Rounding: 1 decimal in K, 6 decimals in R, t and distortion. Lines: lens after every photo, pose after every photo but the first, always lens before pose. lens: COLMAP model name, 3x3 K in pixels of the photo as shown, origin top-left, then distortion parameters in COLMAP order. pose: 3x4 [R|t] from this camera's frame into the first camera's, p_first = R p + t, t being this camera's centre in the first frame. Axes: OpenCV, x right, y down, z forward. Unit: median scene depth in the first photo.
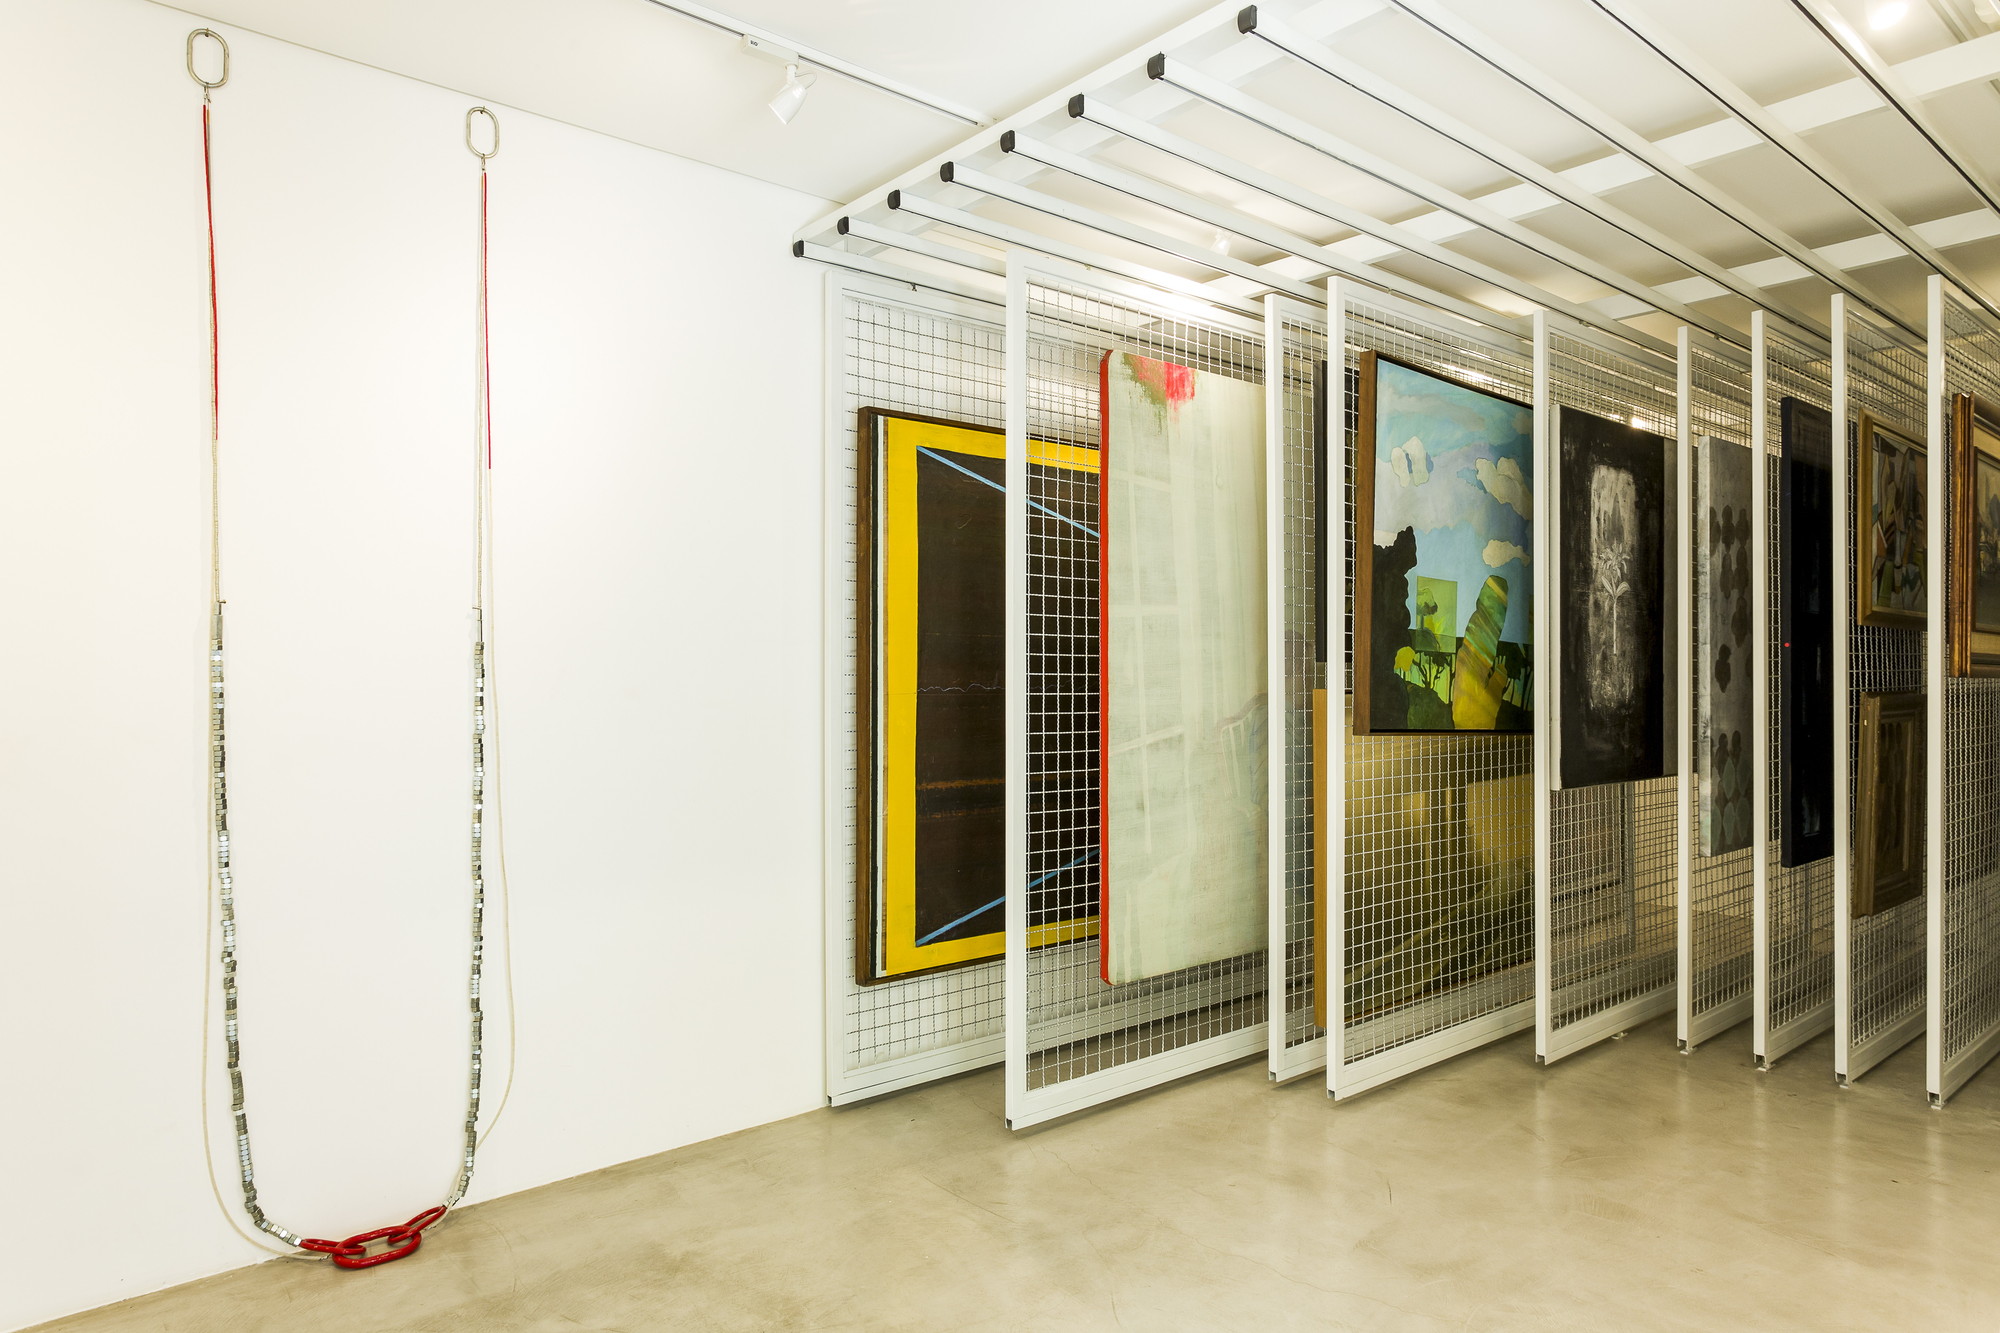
lens RADIAL K [[1201.8, 0, 1000.0], [0, 1201.8, 666.5], [0, 0, 1]] dist [-0.001836, 0.001327]
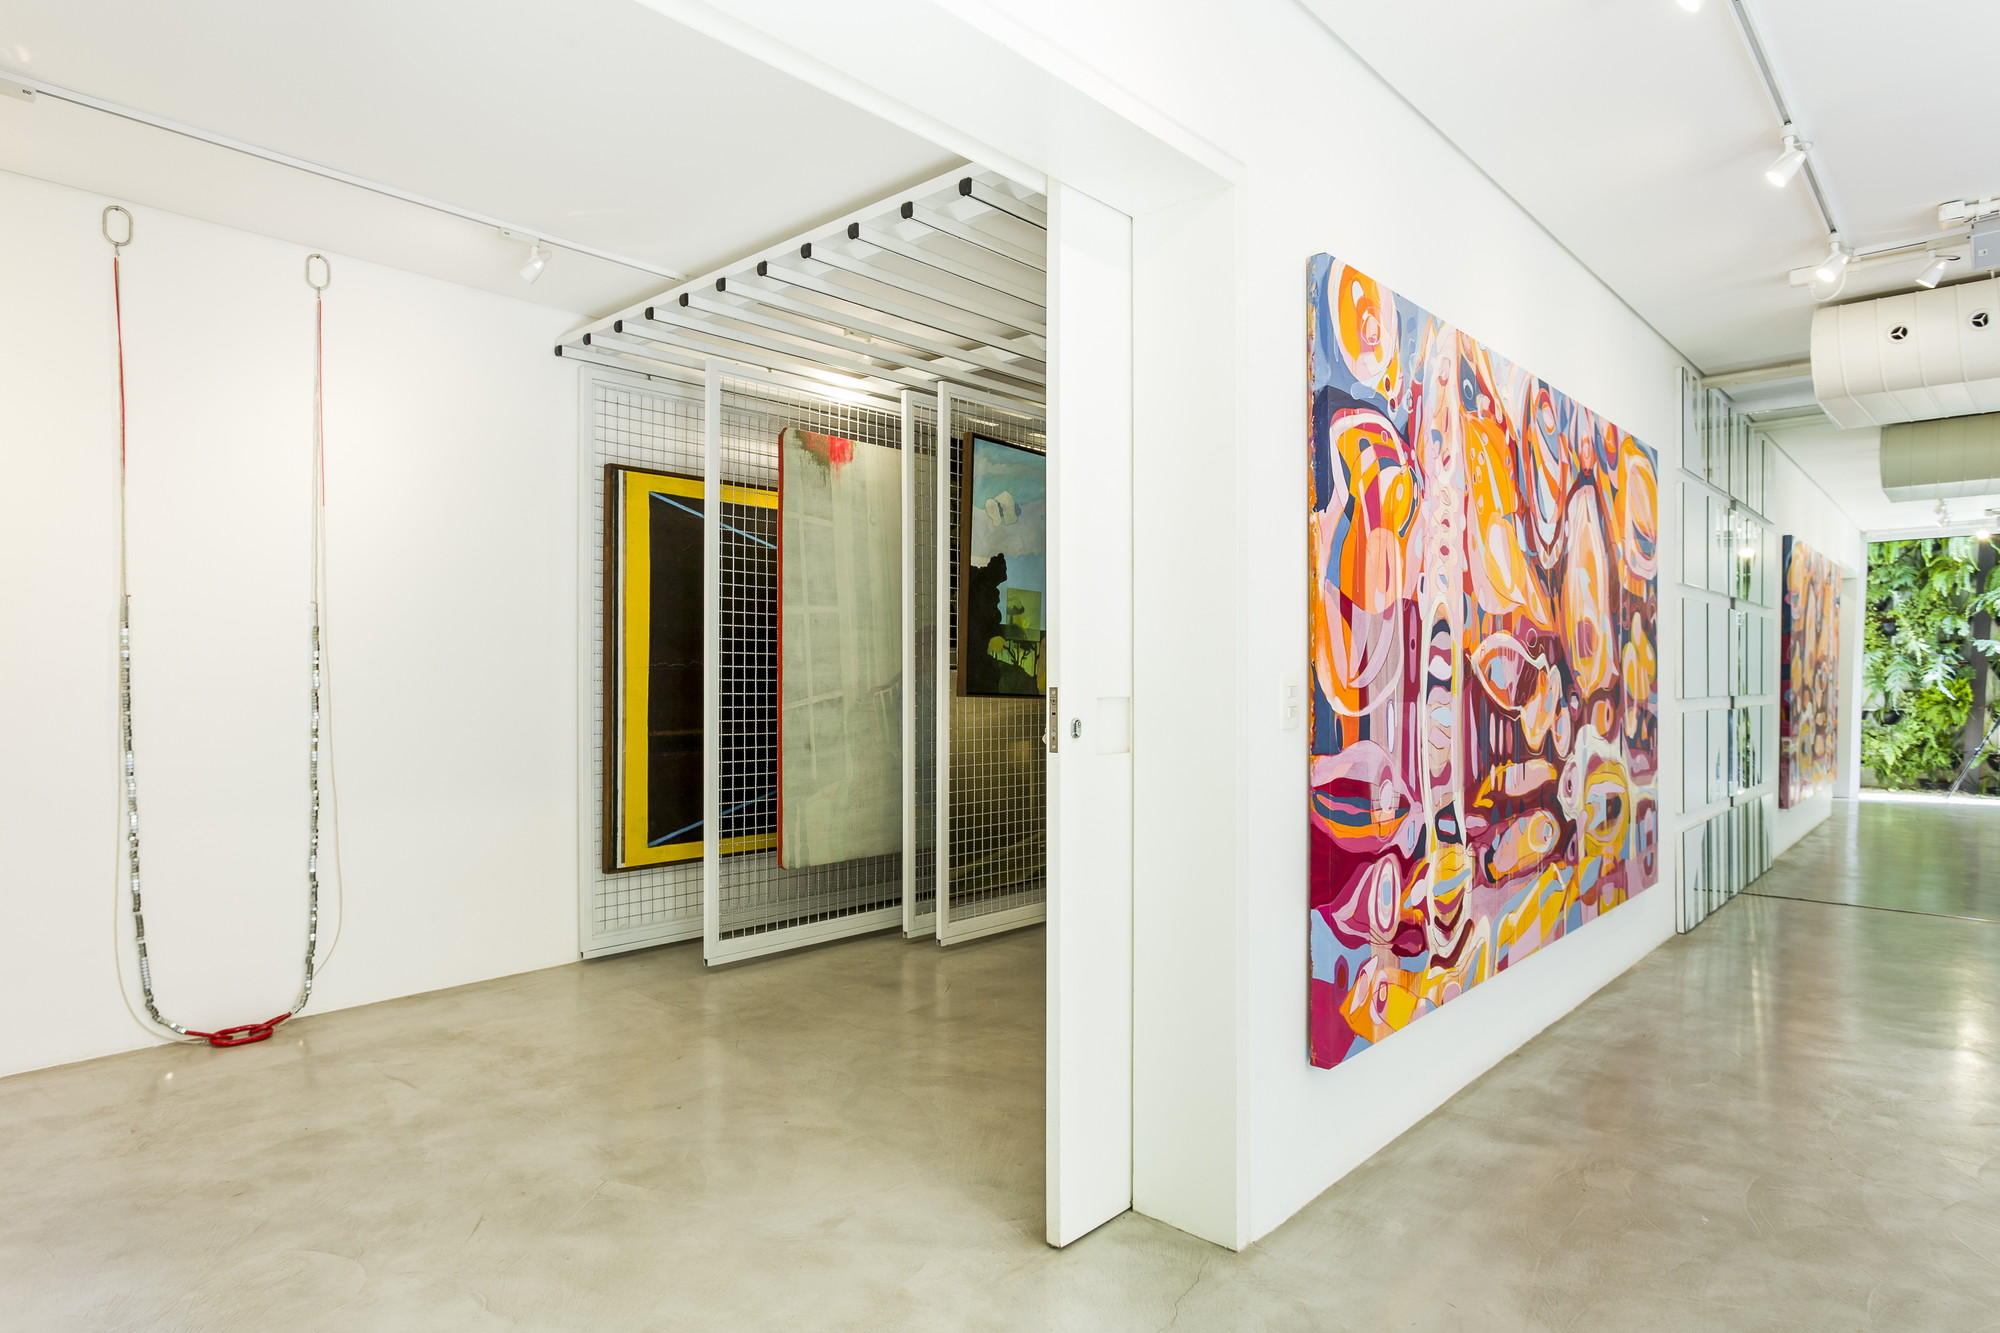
lens RADIAL K [[1110.5, 0, 980.8], [0, 1110.5, 674.5], [0, 0, 1]] dist [-0.003047, 0.002601]
pose [[0.992448, 0.000694, 0.122666, 0.159591], [-0.000950, 0.999997, 0.002029, 0.028061], [-0.122665, -0.002130, 0.992446, -0.342888]]
